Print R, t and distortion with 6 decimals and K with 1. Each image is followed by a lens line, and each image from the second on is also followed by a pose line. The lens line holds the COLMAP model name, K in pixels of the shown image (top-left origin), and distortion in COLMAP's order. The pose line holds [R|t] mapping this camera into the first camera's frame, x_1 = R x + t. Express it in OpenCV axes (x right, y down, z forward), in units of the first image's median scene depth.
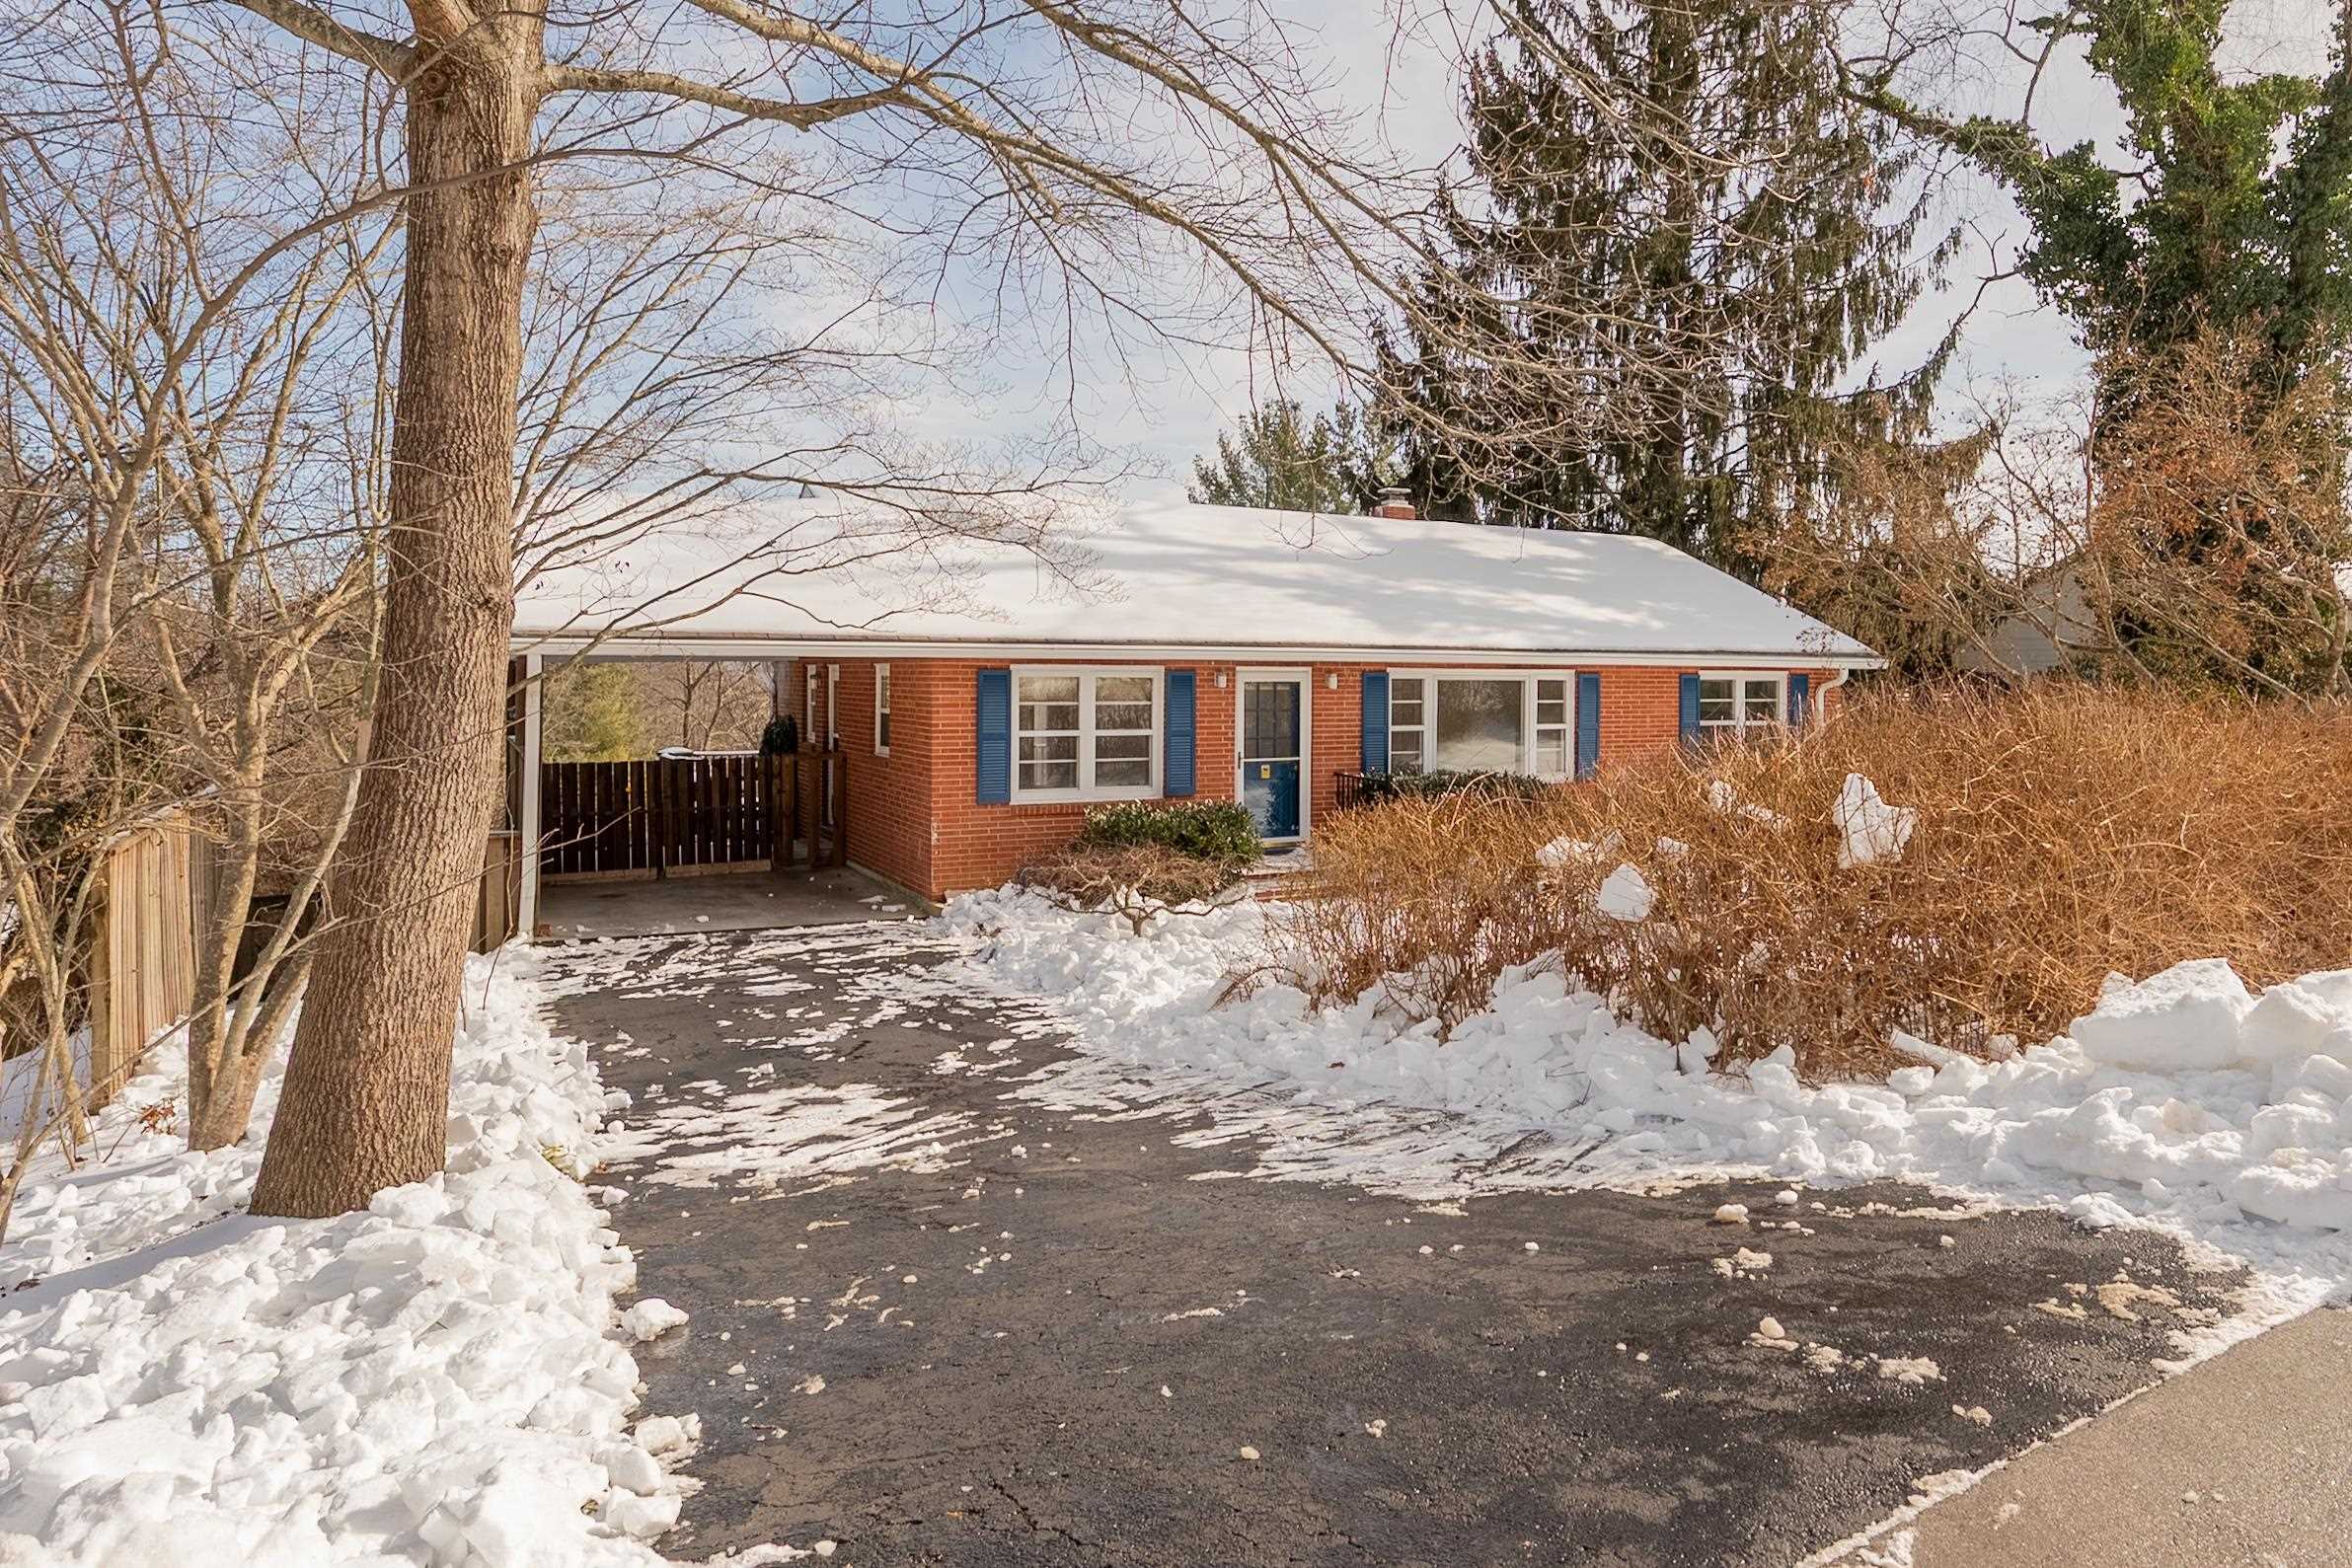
lens RADIAL K [[1499.2, 0, 1349.6], [0, 1499.2, 683.9], [0, 0, 1]] dist [0.005373, -0.000533]
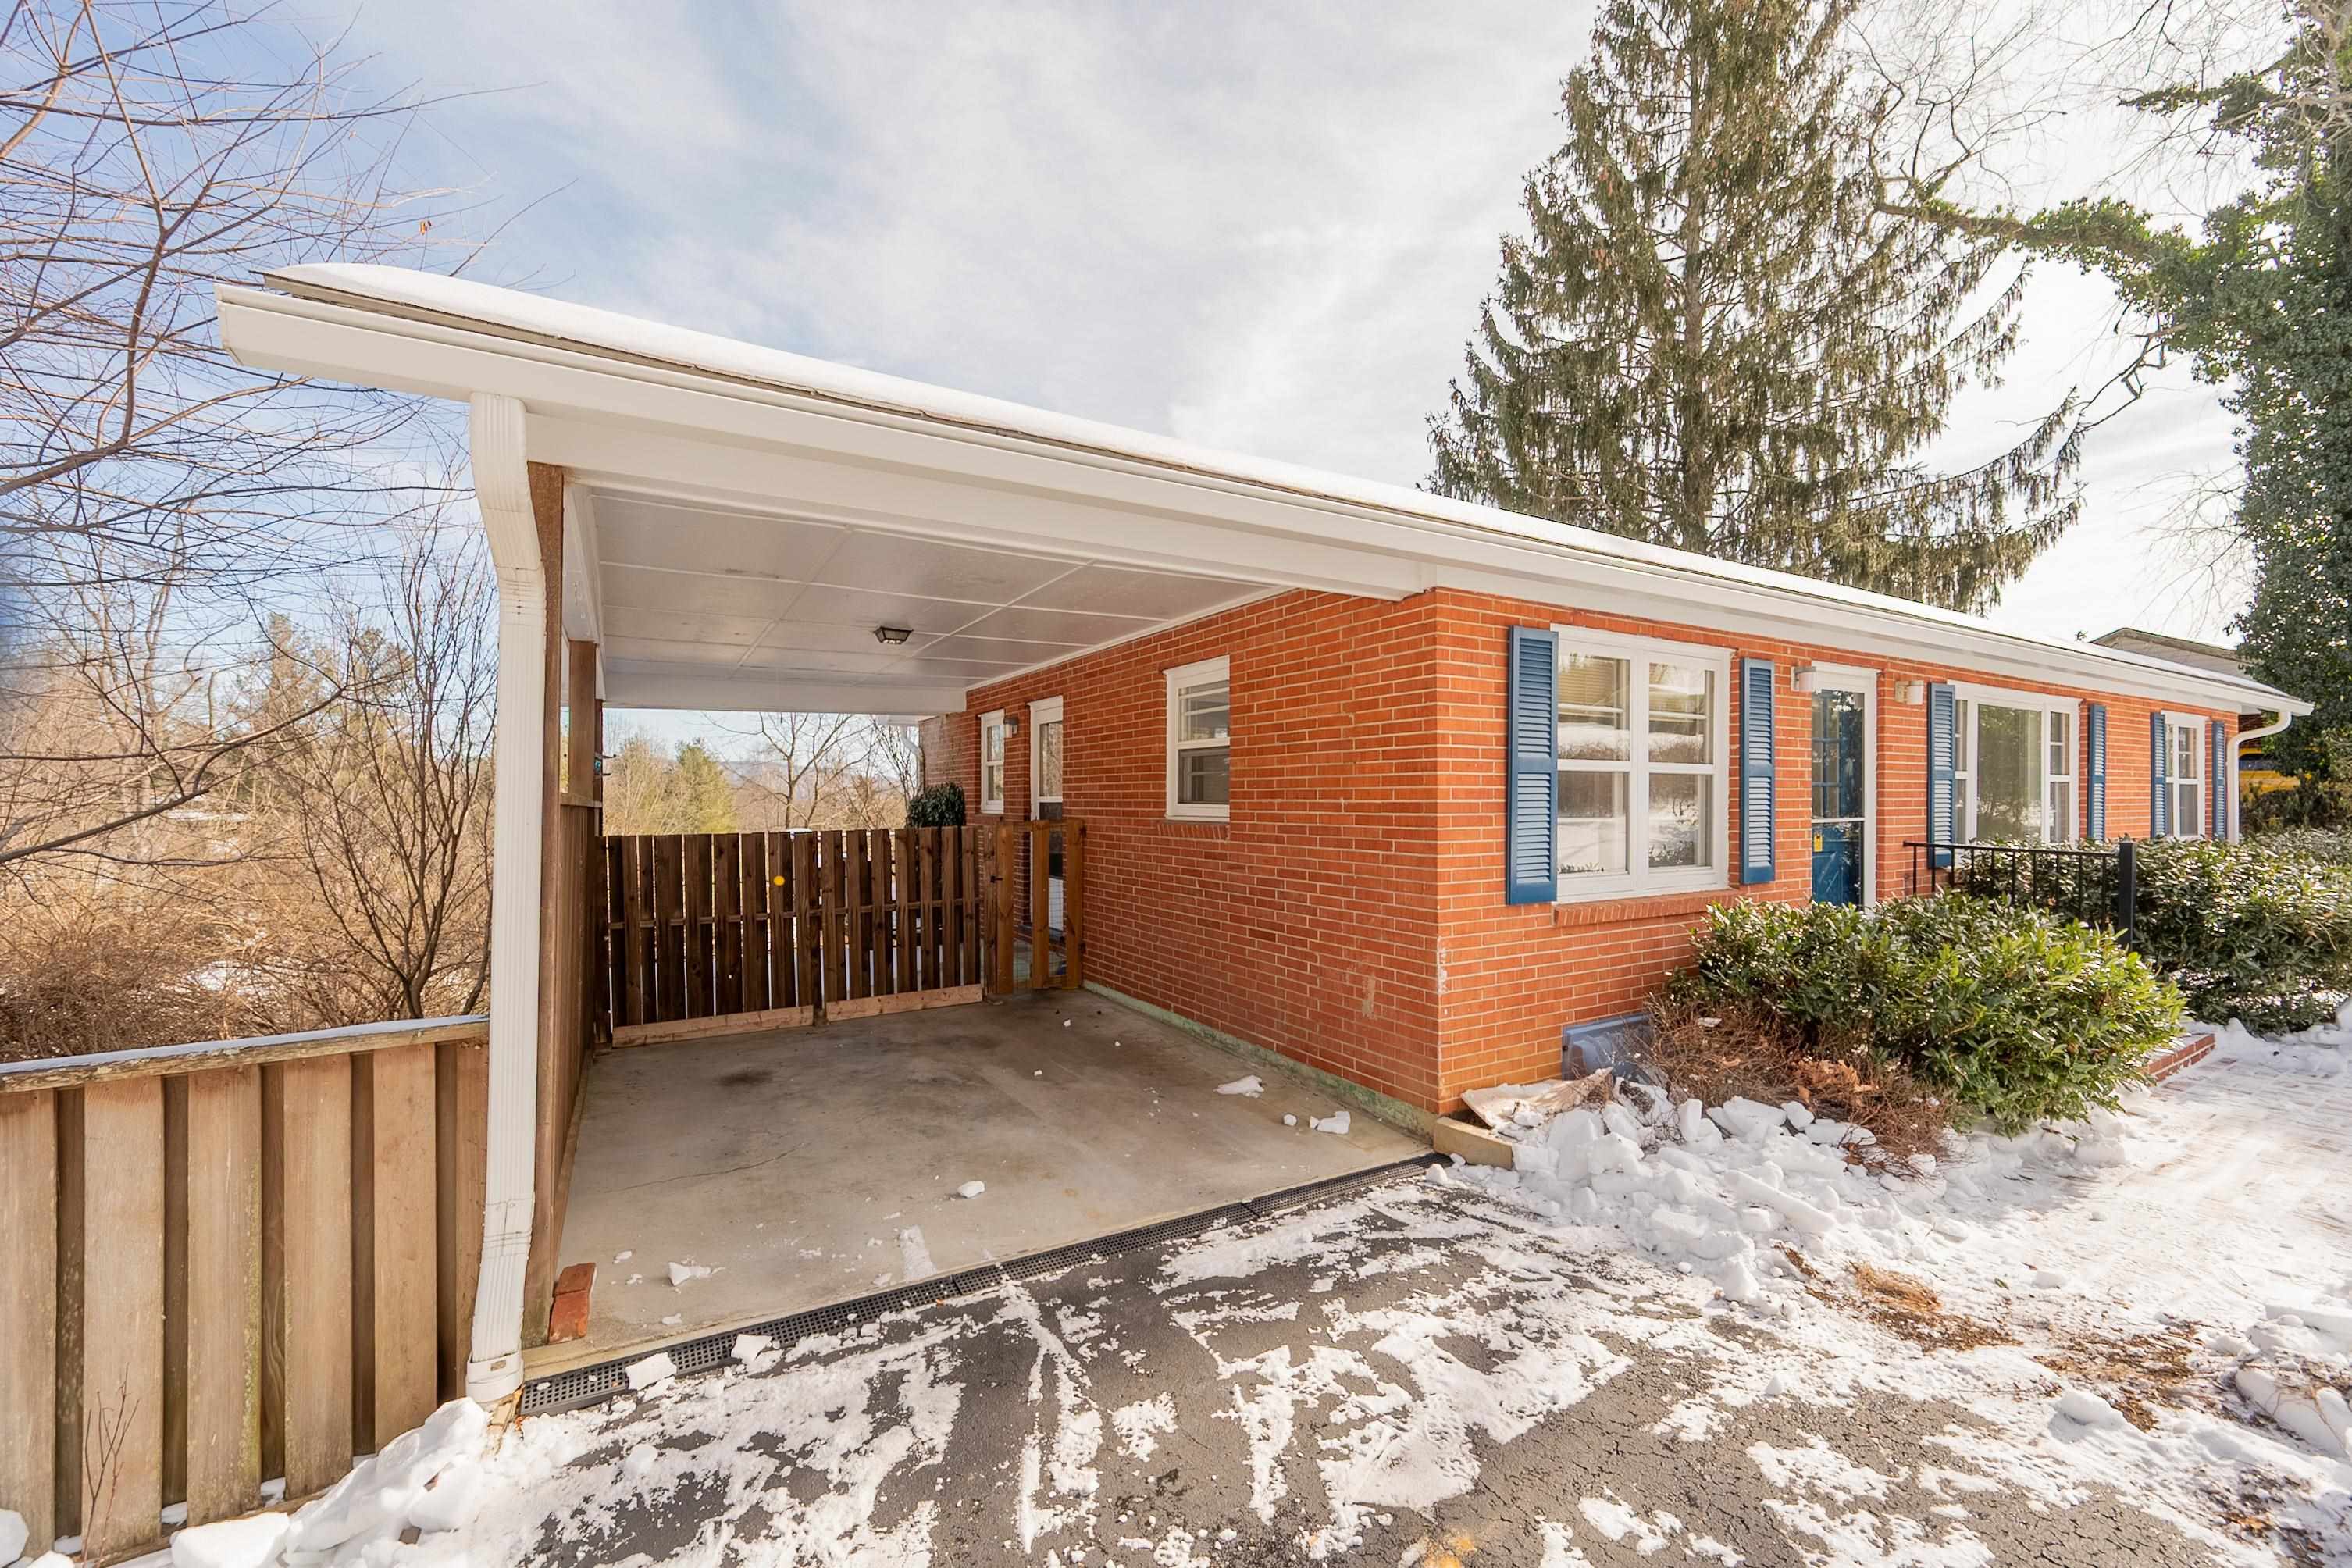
lens RADIAL K [[948.7, 0, 1190.7], [0, 948.7, 802.7], [0, 0, 1]] dist [0.001271, 0.000436]
pose [[0.999928, -0.008163, 0.008772, -0.311712], [0.008163, 0.999967, 0.000002, 0.040969], [-0.008772, 0.000069, 0.999962, 0.615172]]
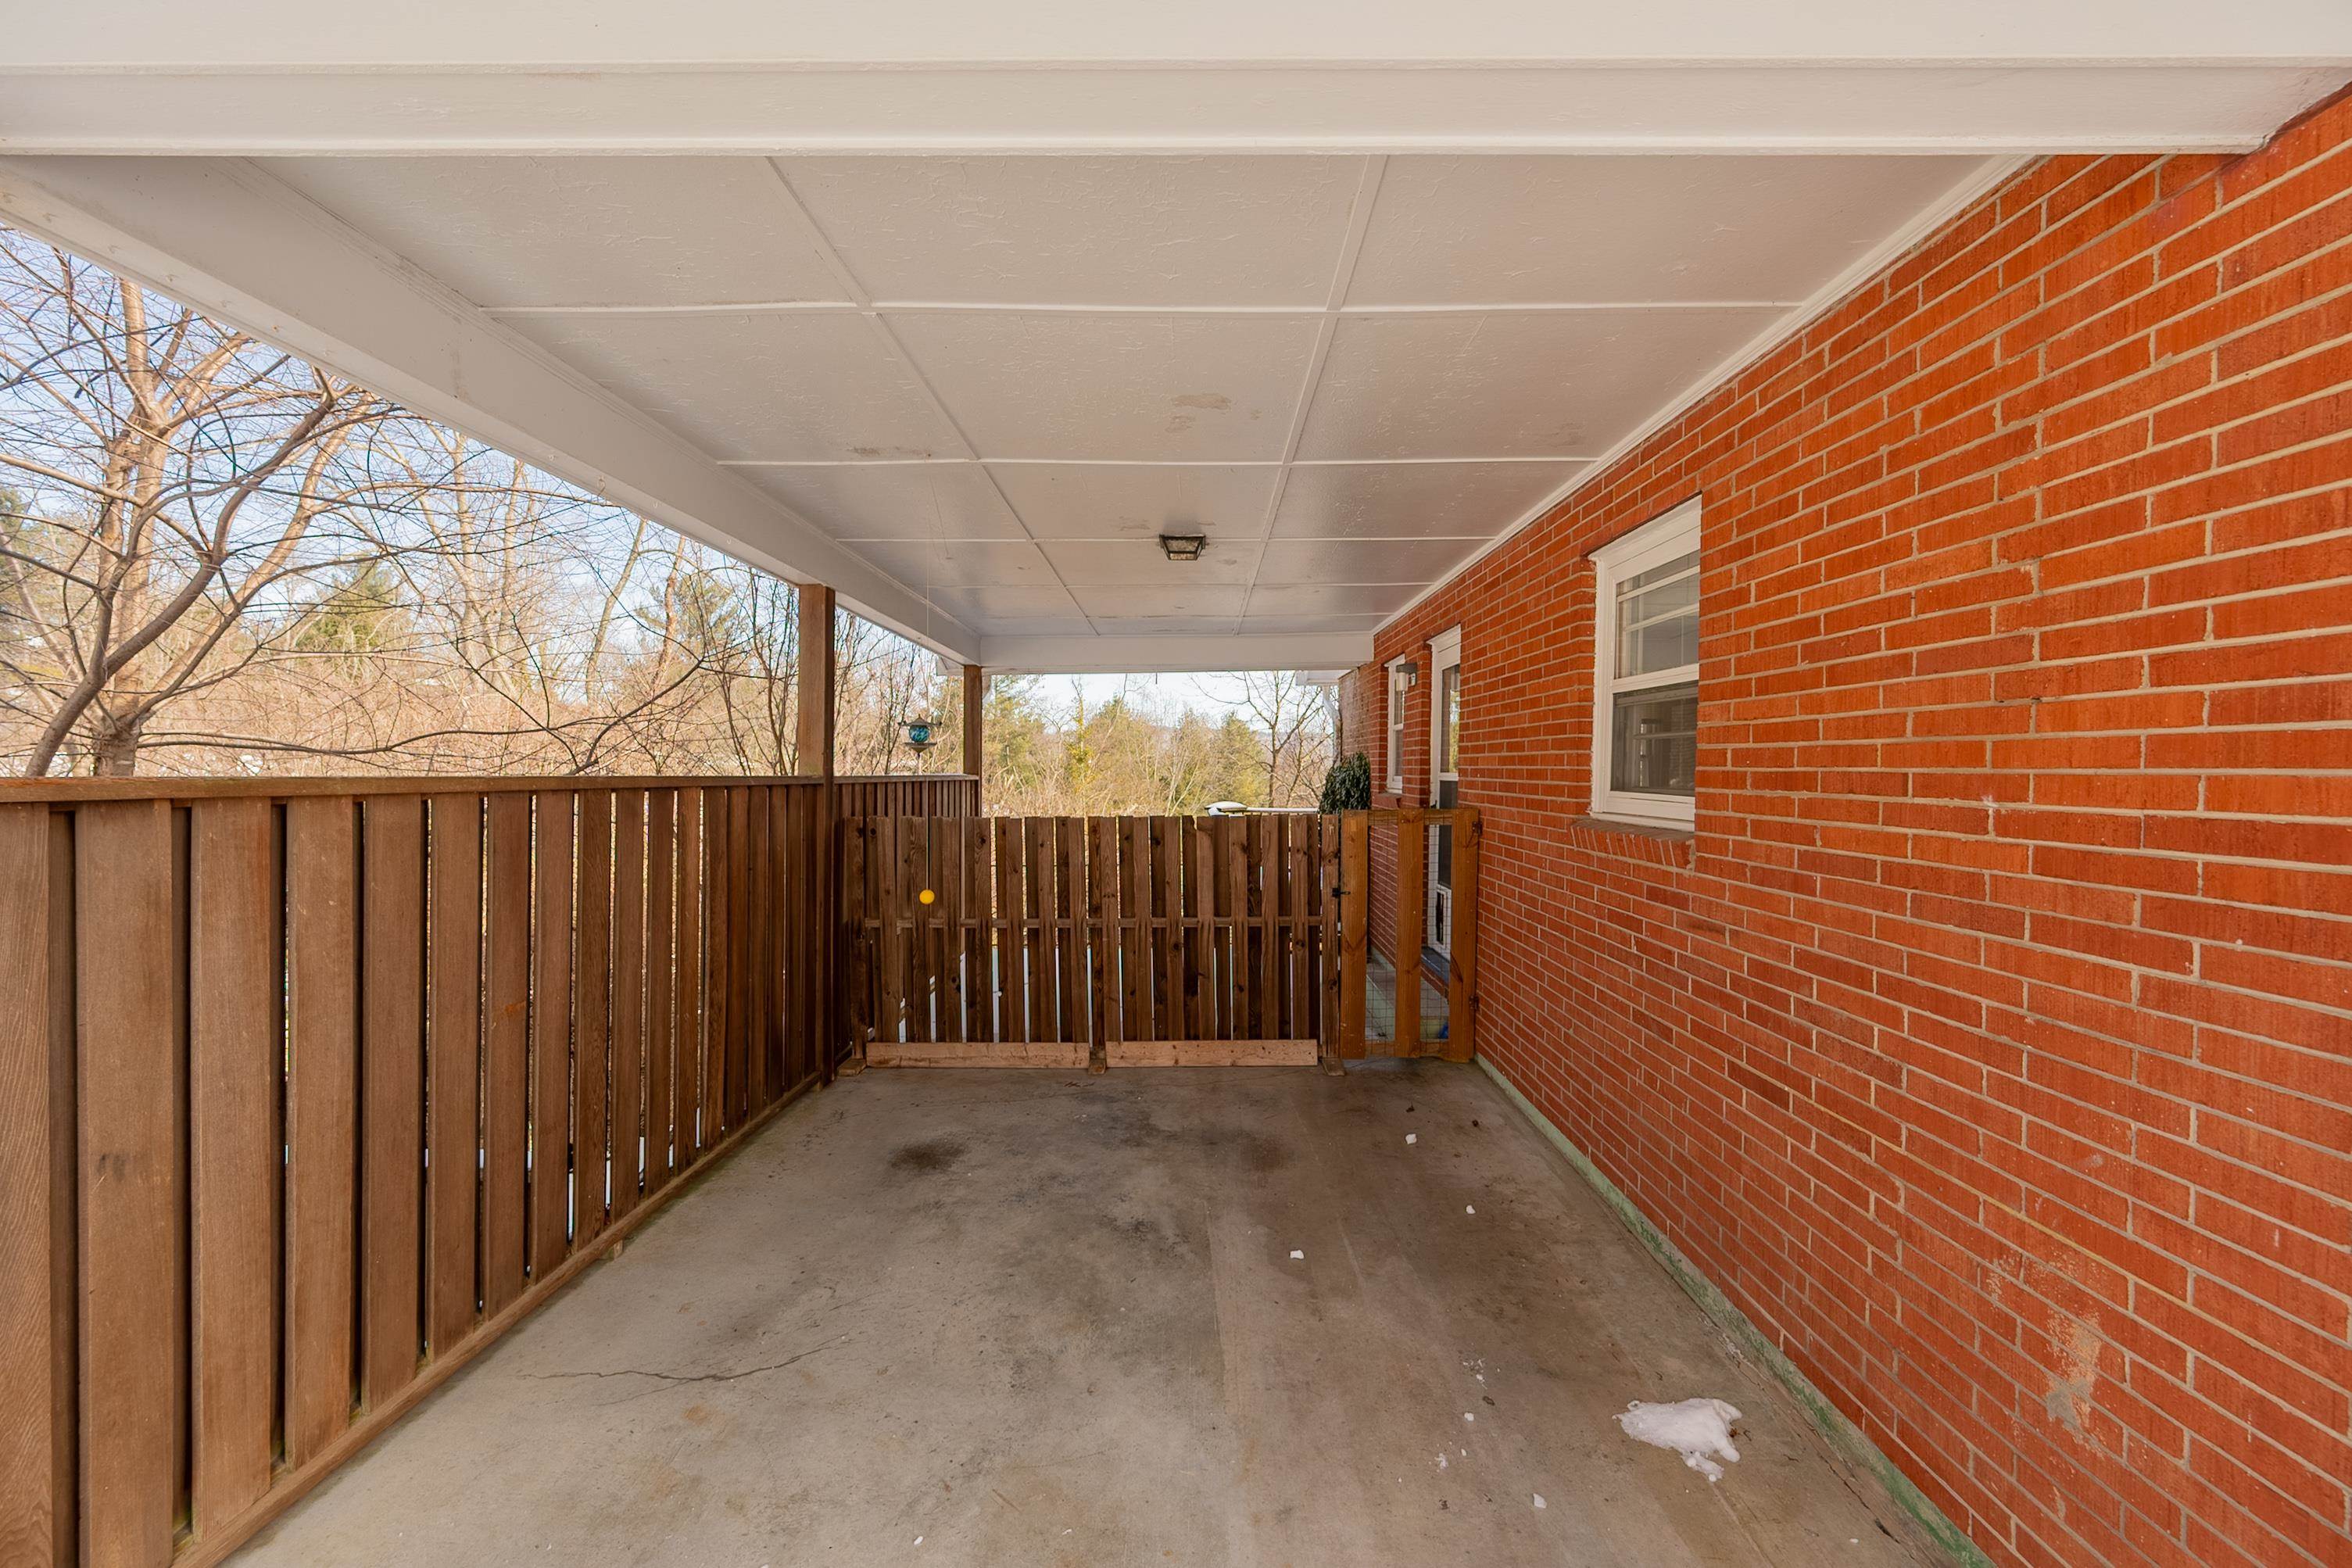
lens RADIAL K [[948.7, 0, 1182.0], [0, 948.7, 791.7], [0, 0, 1]] dist [0.001271, 0.000436]
pose [[0.856189, 0.012496, -0.516511, -0.285459], [-0.002516, 0.999796, 0.020017, 0.037418], [0.516656, -0.015838, 0.856046, 0.766466]]
